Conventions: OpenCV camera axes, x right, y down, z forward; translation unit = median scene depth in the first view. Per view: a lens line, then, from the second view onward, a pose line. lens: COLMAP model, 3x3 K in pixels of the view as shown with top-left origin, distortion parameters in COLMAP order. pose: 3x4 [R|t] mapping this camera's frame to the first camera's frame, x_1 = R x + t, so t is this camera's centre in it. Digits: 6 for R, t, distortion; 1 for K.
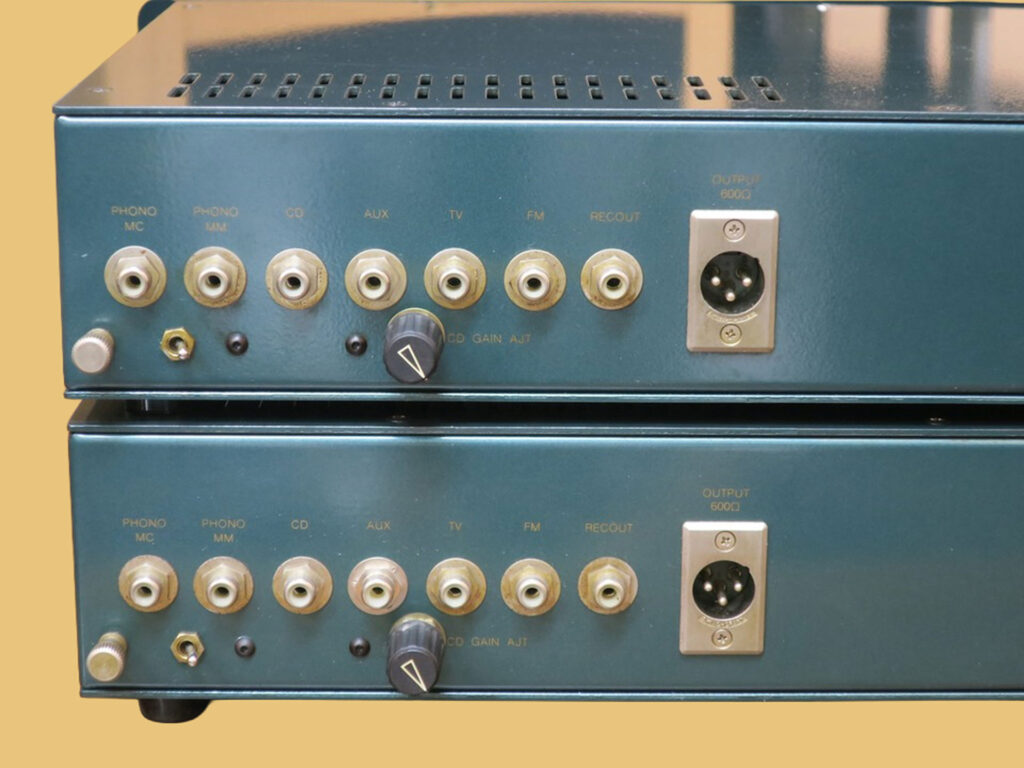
lens RADIAL K [[875.1, 0, 480.0], [0, 875.1, 381.9], [0, 0, 1]] dist [0.010239, -0.071067]
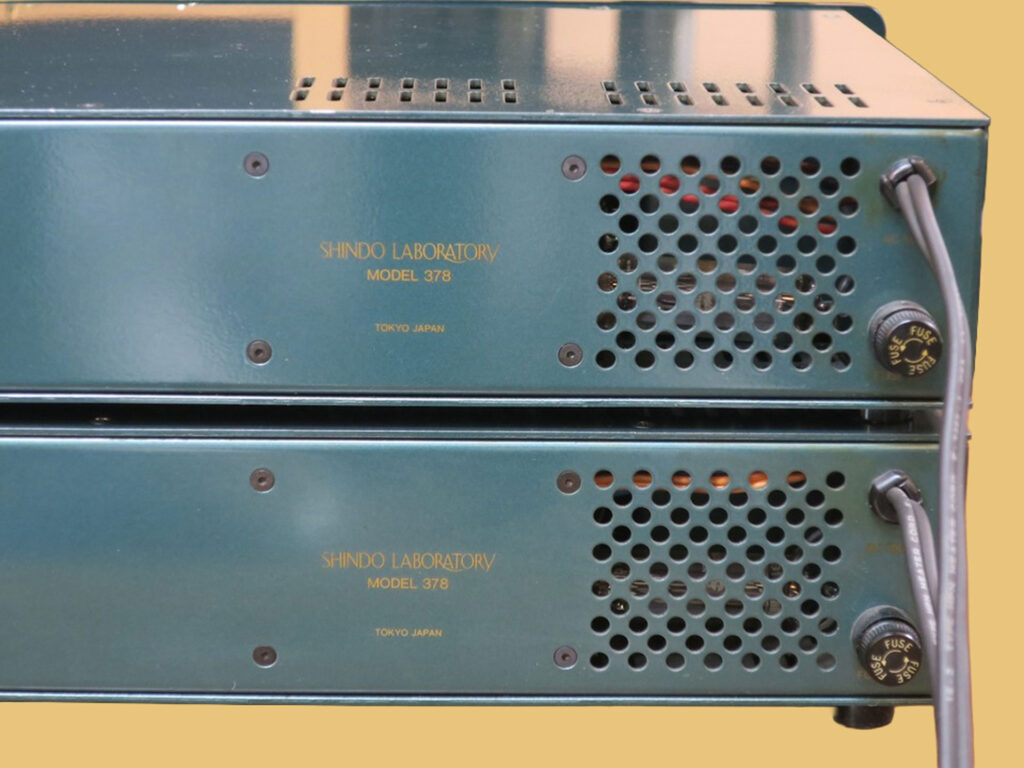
lens RADIAL K [[880.6, 0, 512.0], [0, 880.6, 384.0], [0, 0, 1]] dist [-0.043025, 0.008627]
pose [[0.999855, 0.002434, 0.016845, 0.151797], [-0.002390, 0.999994, -0.002586, 0.000717], [-0.016851, 0.002546, 0.999855, -0.000163]]
